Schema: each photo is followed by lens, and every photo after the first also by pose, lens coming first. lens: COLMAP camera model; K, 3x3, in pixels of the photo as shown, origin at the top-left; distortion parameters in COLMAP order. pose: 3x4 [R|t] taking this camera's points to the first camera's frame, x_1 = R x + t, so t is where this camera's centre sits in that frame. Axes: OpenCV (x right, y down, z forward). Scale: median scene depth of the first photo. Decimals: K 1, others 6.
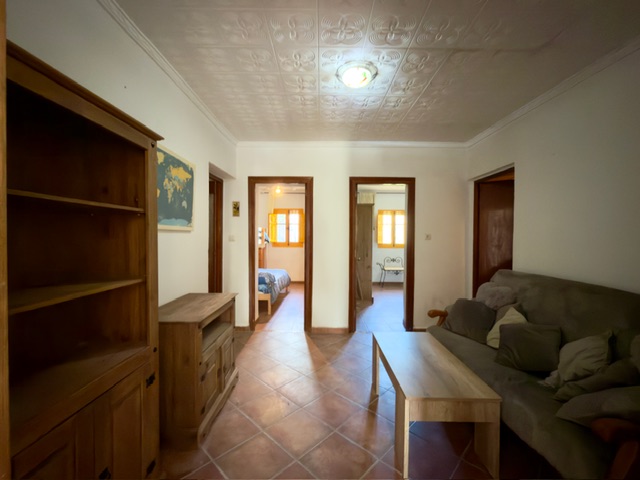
lens RADIAL K [[272.0, 0, 320.0], [0, 272.0, 240.0], [0, 0, 1]] dist [0.000236, -0.000266]
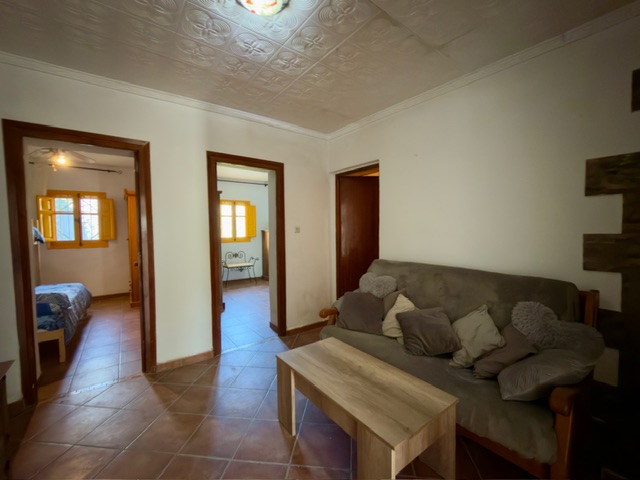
lens RADIAL K [[272.0, 0, 320.0], [0, 272.0, 240.0], [0, 0, 1]] dist [0.000236, -0.000266]
pose [[0.794767, -0.041191, 0.605516, -0.110242], [0.024193, 0.999051, 0.036207, -0.007918], [-0.606433, -0.014127, 0.795009, 0.220945]]
